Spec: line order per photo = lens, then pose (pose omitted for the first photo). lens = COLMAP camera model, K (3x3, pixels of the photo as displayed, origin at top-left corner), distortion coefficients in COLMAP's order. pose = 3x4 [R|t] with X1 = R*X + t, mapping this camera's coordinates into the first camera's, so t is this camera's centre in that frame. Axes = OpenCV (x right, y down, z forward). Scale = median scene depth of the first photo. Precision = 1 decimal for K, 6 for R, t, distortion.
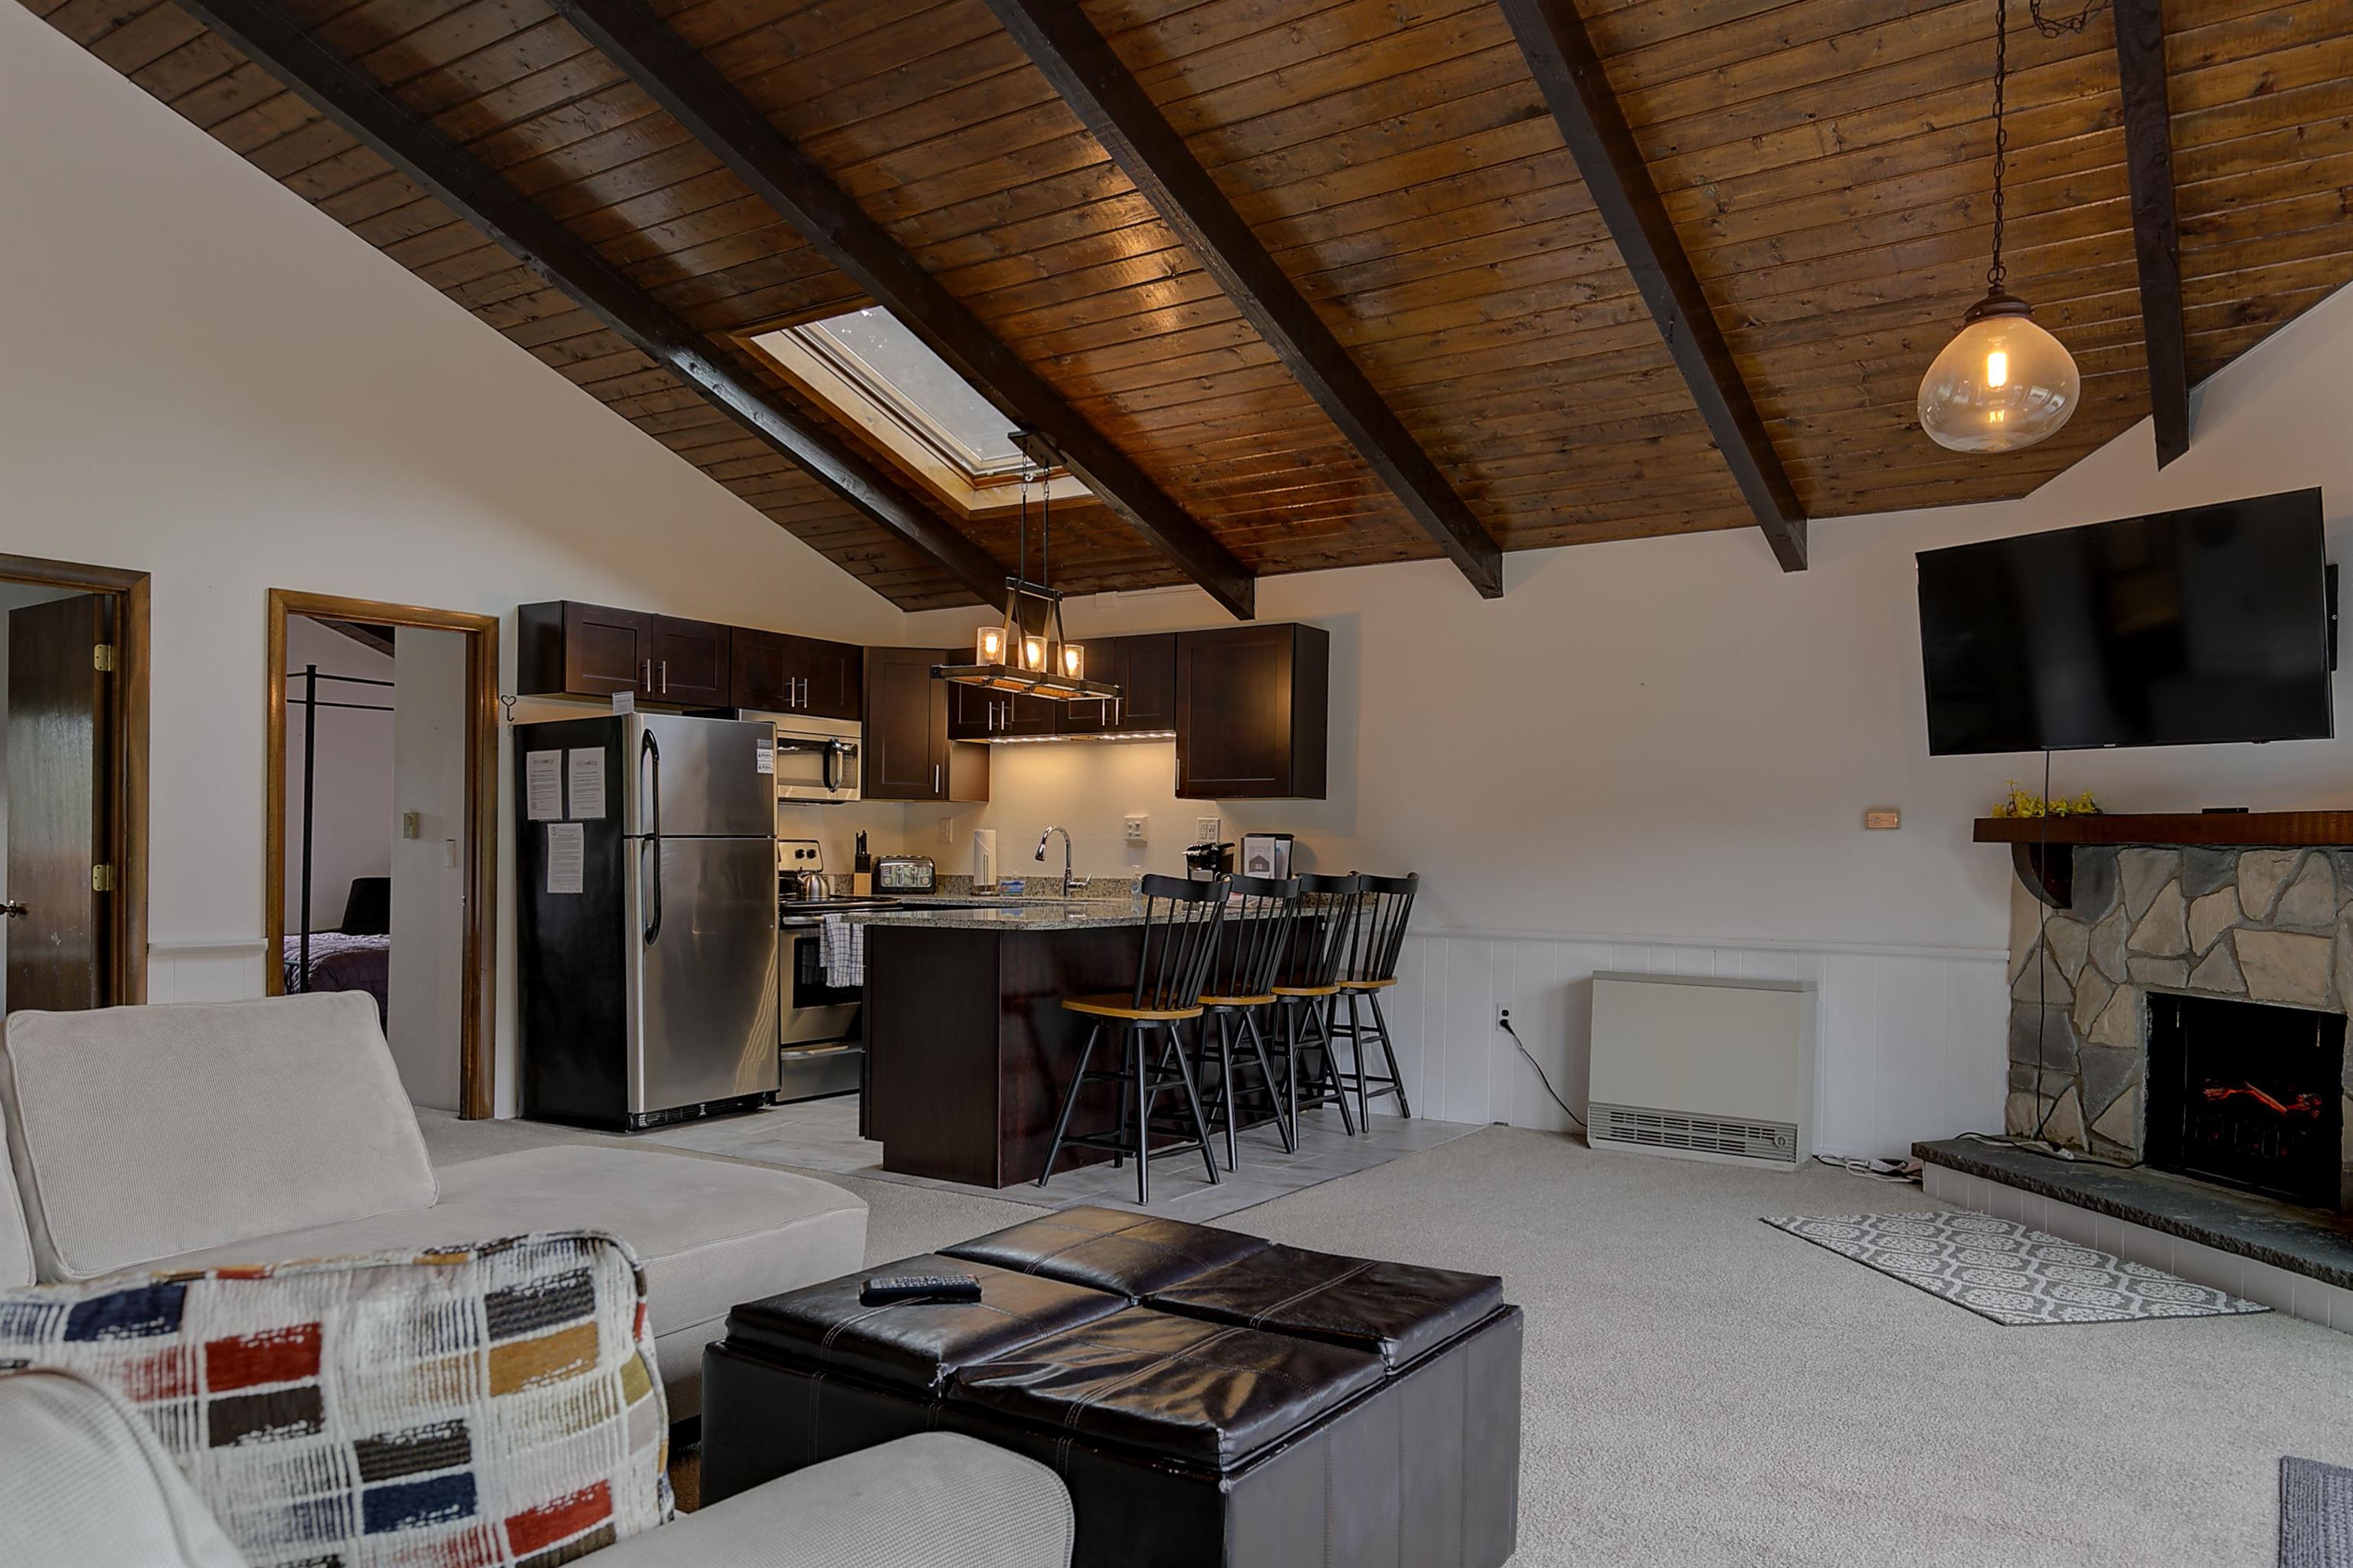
lens RADIAL K [[1584.1, 0, 1150.8], [0, 1584.1, 844.9], [0, 0, 1]] dist [-0.024159, -0.002613]
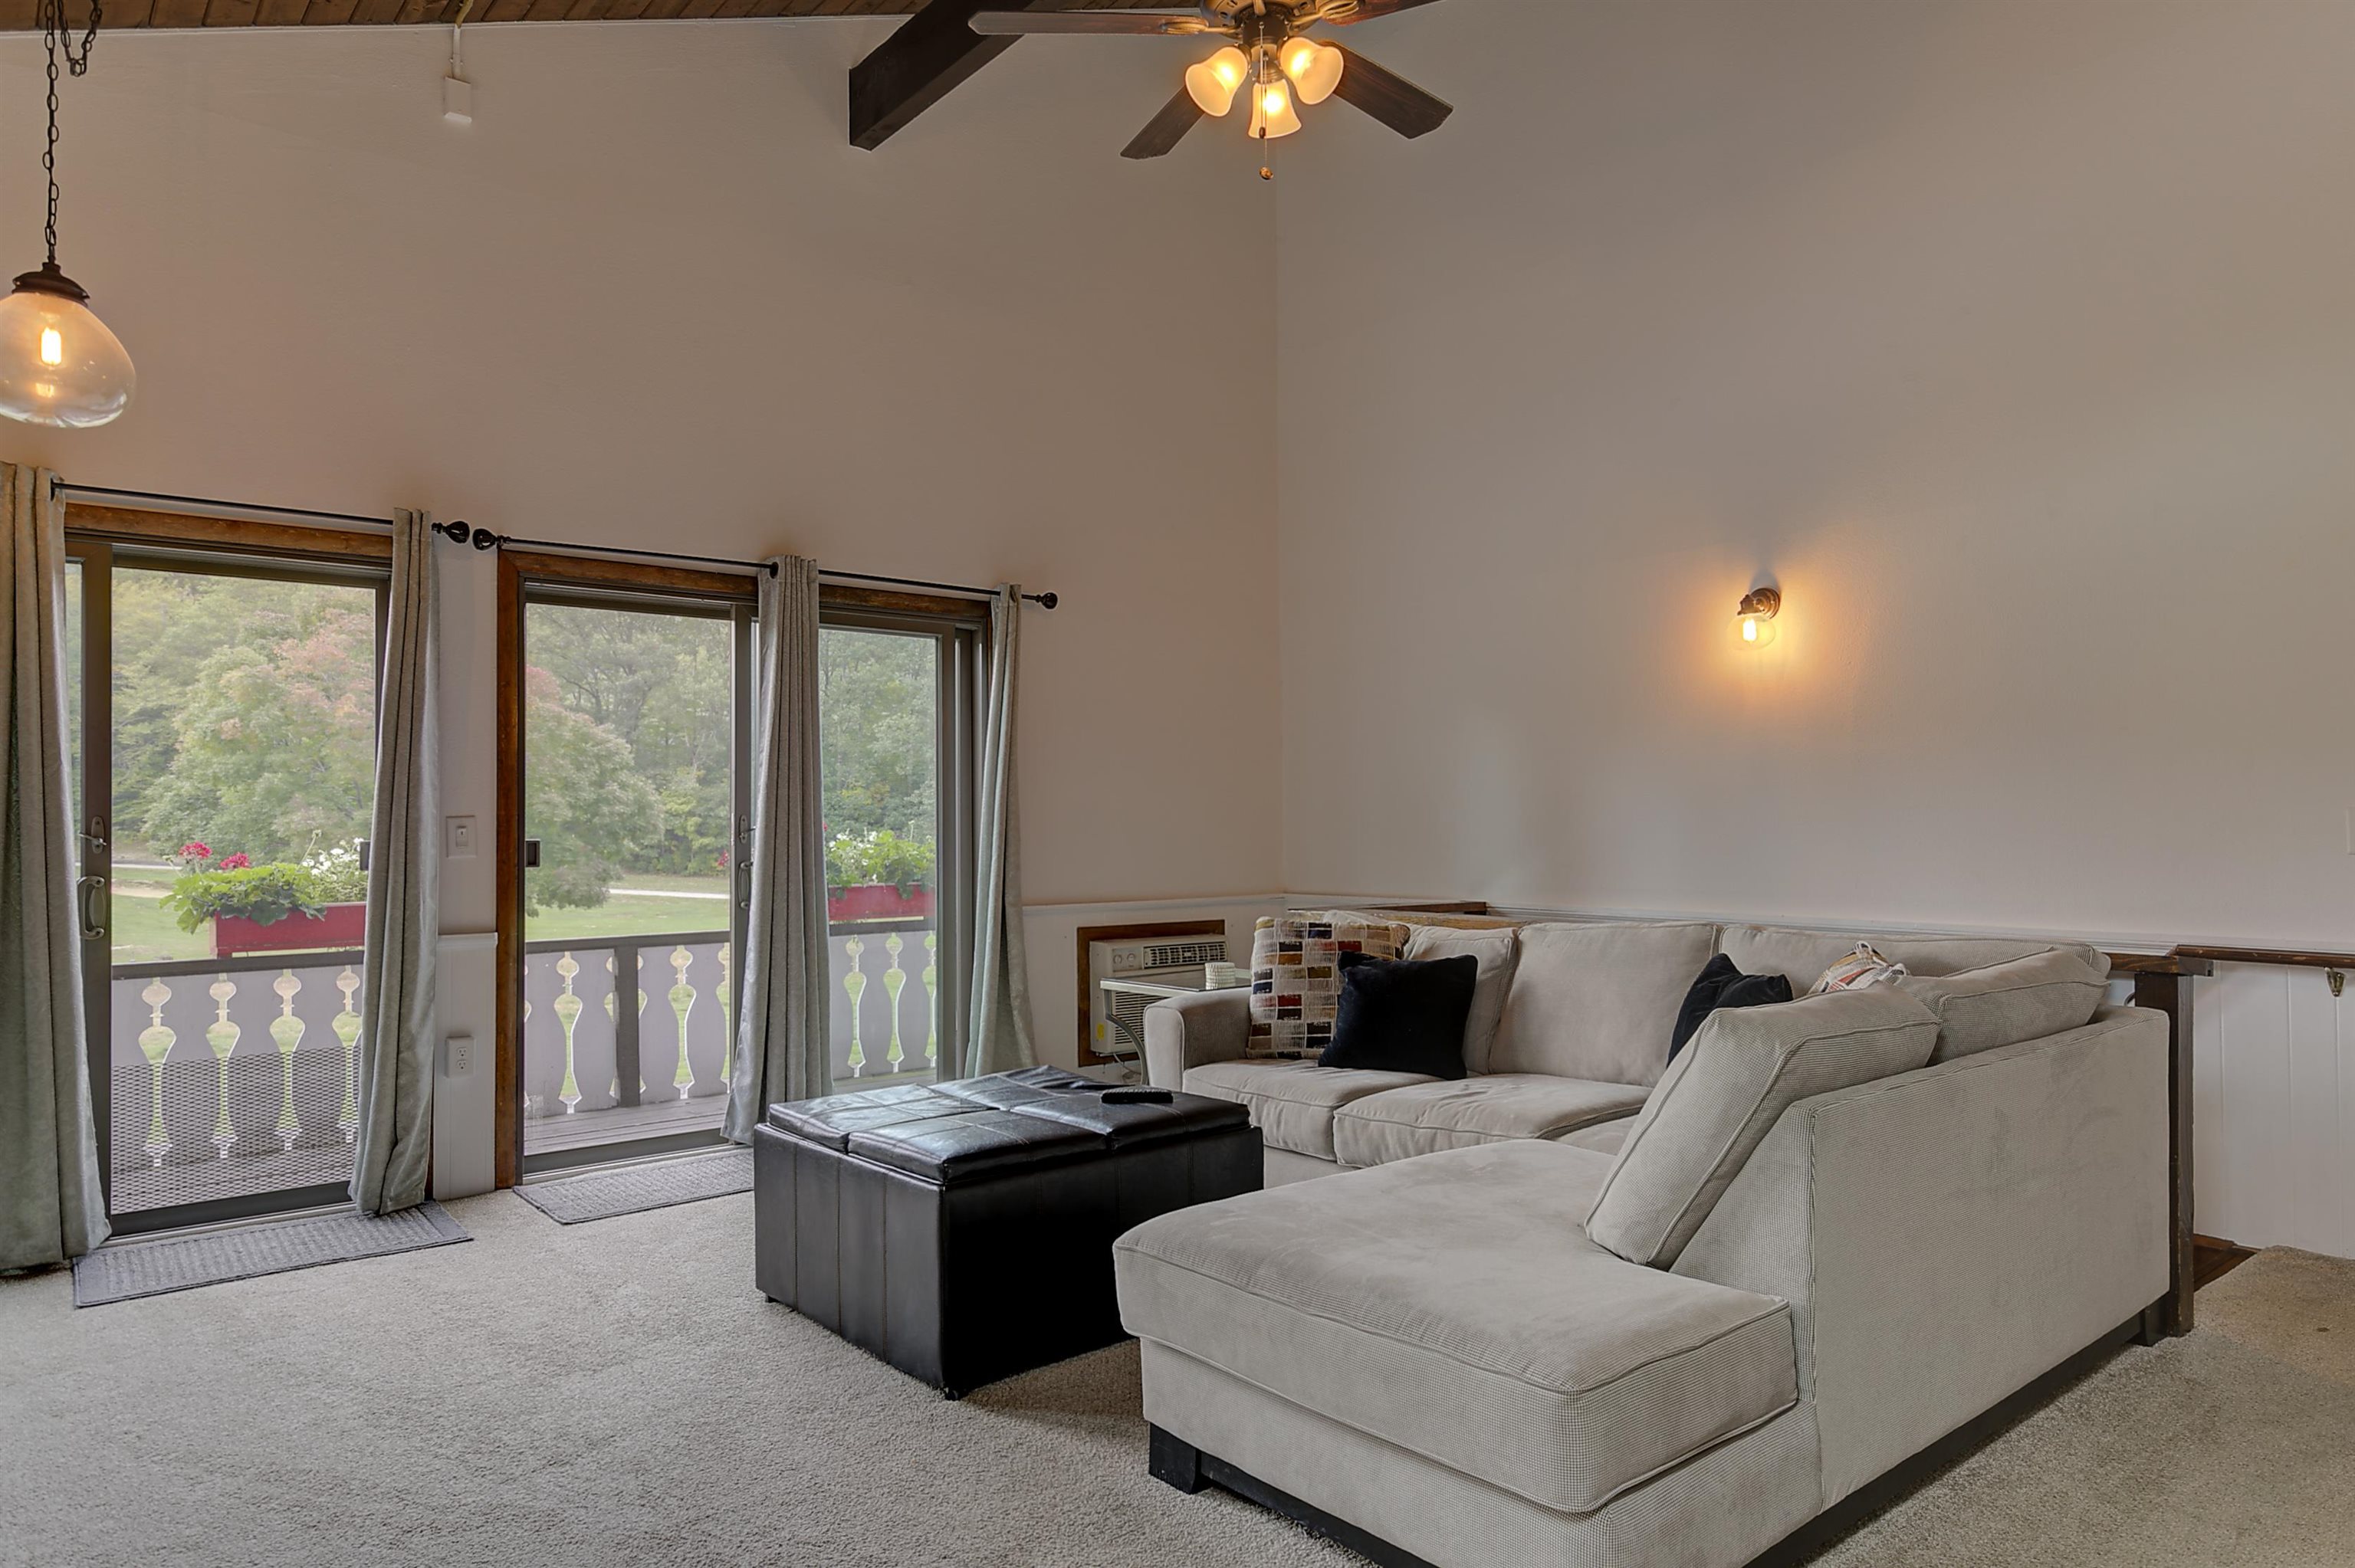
lens RADIAL K [[1497.0, 0, 1214.8], [0, 1497.0, 792.3], [0, 0, 1]] dist [0.006457, 0.000869]
pose [[-0.970381, 0.000386, 0.241580, -0.279851], [-0.004112, 0.999827, -0.018115, -0.004060], [-0.241546, -0.018572, -0.970212, 1.180568]]
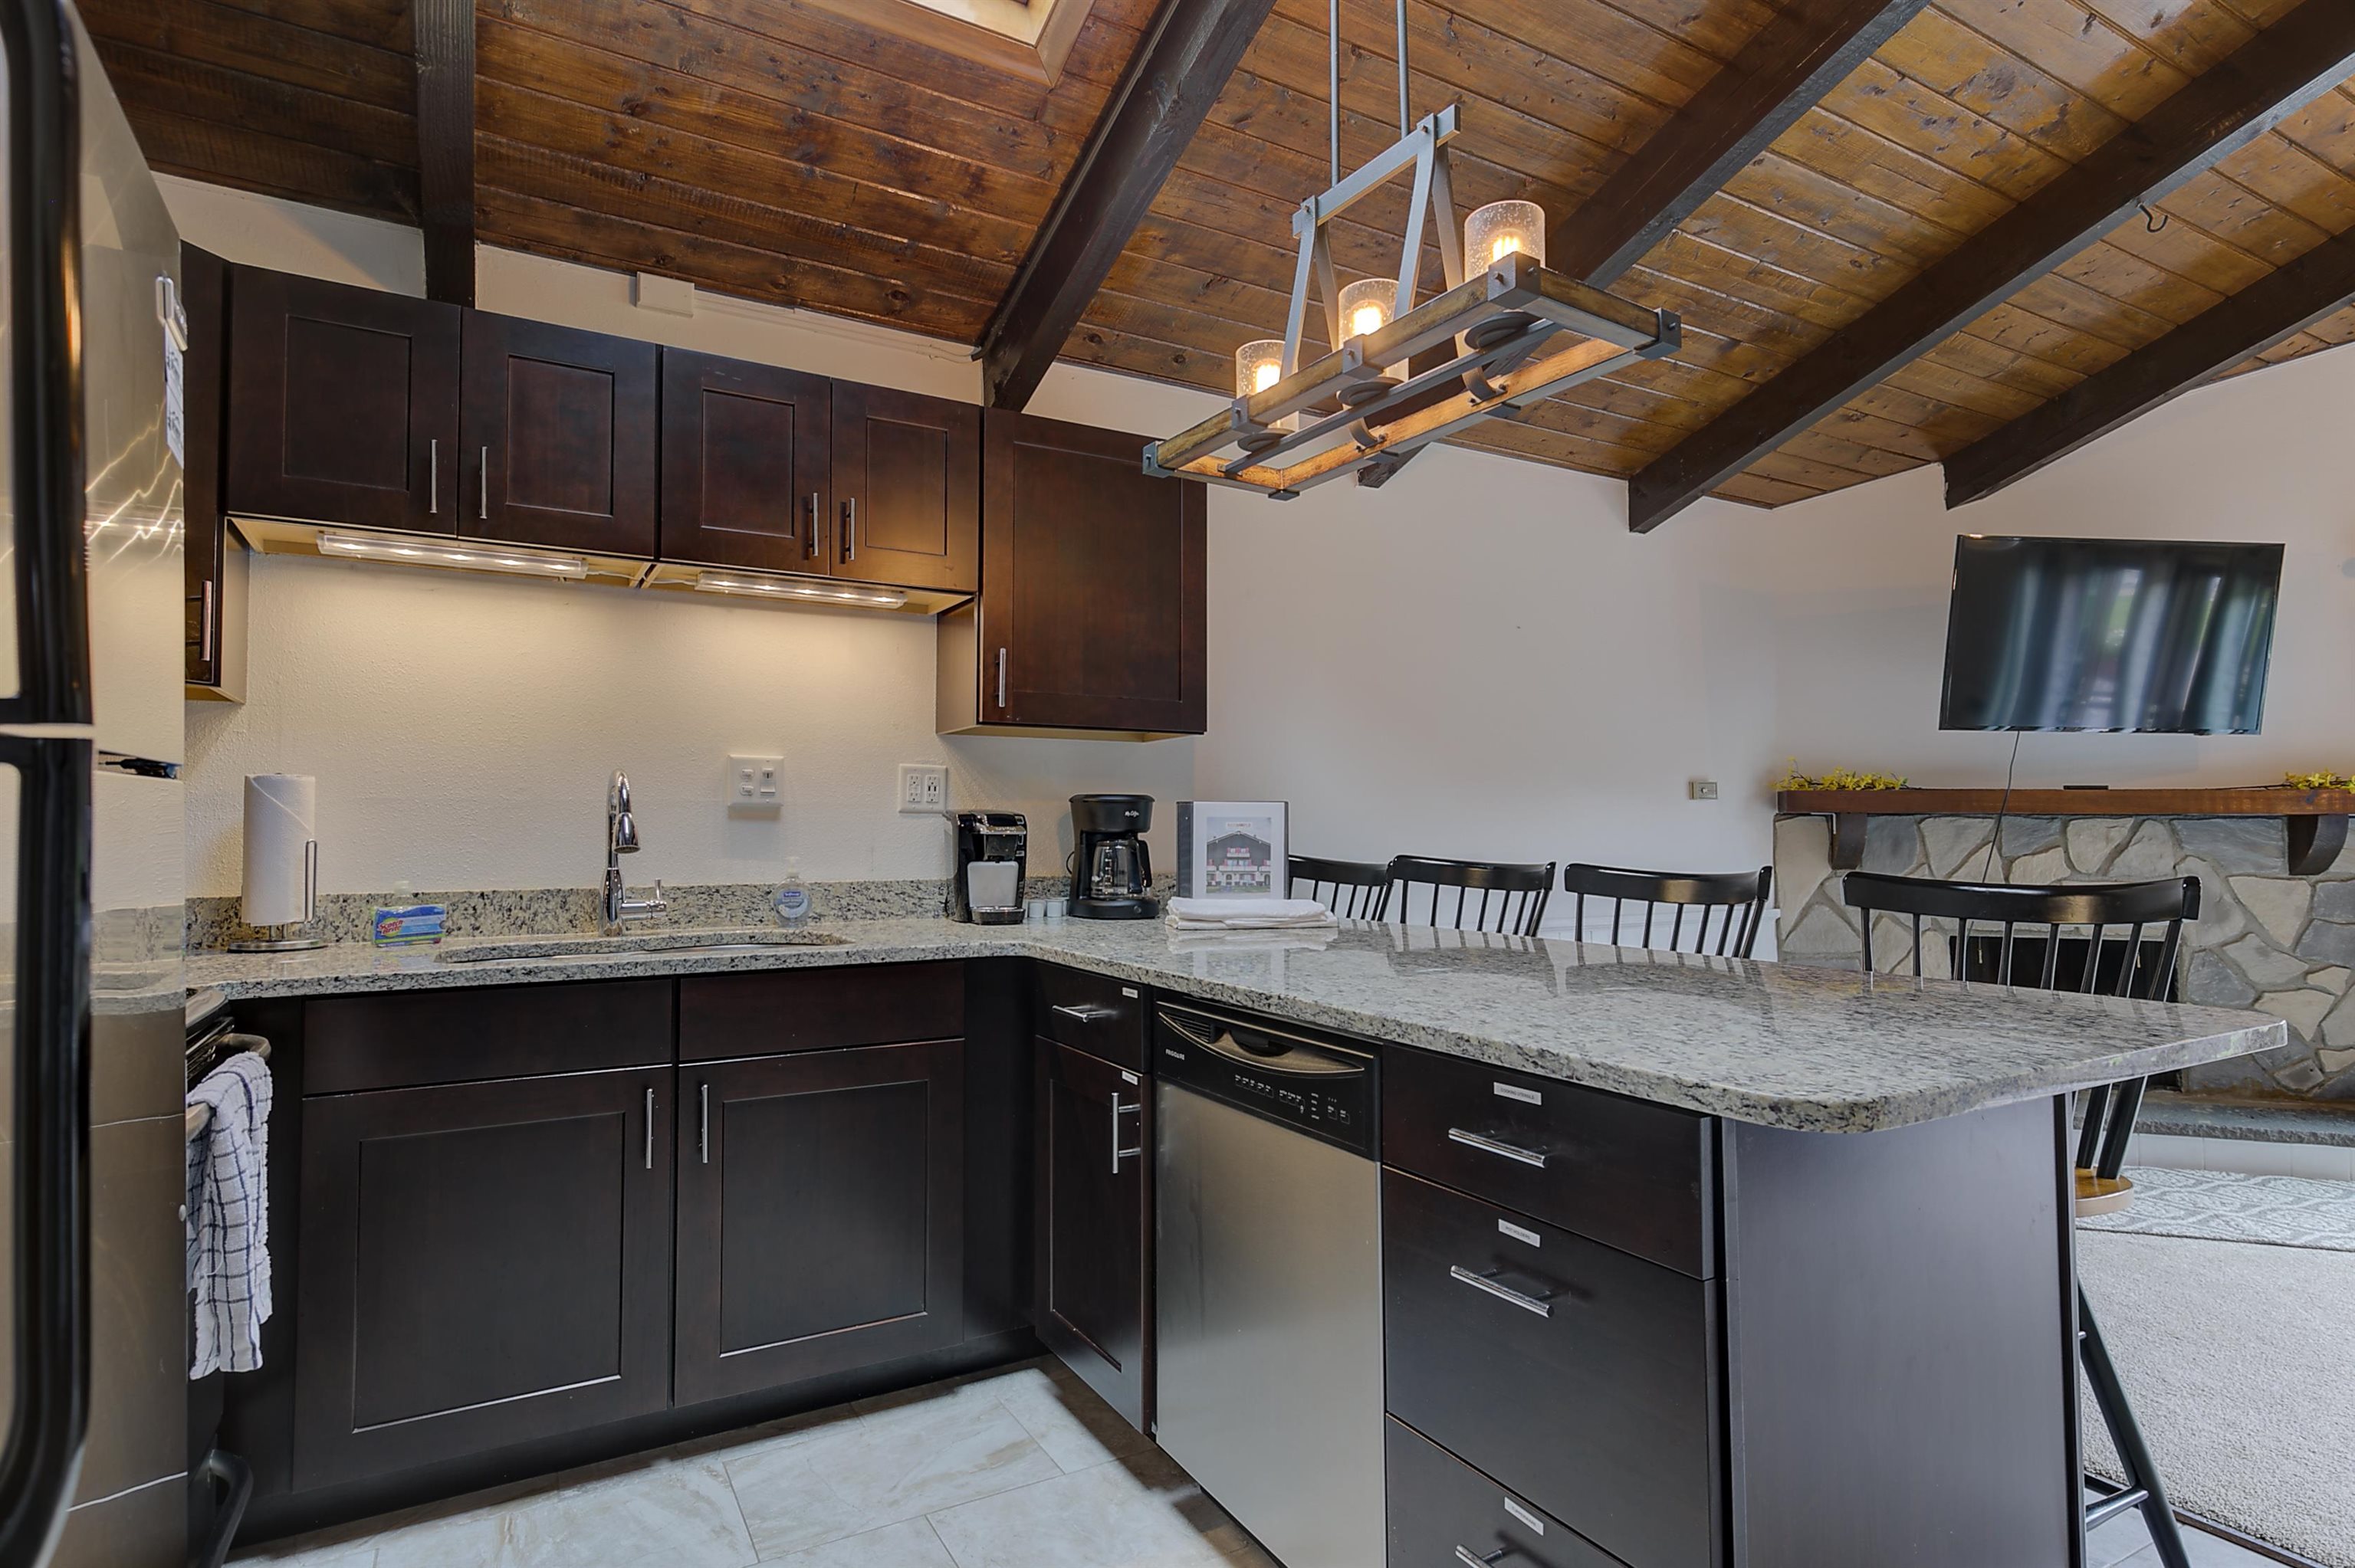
lens RADIAL K [[1189.5, 0, 1131.8], [0, 1189.5, 791.2], [0, 0, 1]] dist [0.006263, 0.001374]
pose [[0.434284, 0.015869, 0.900636, -0.475952], [0.000436, 0.999841, -0.017828, -0.002391], [-0.900776, 0.008135, 0.434208, 1.165782]]
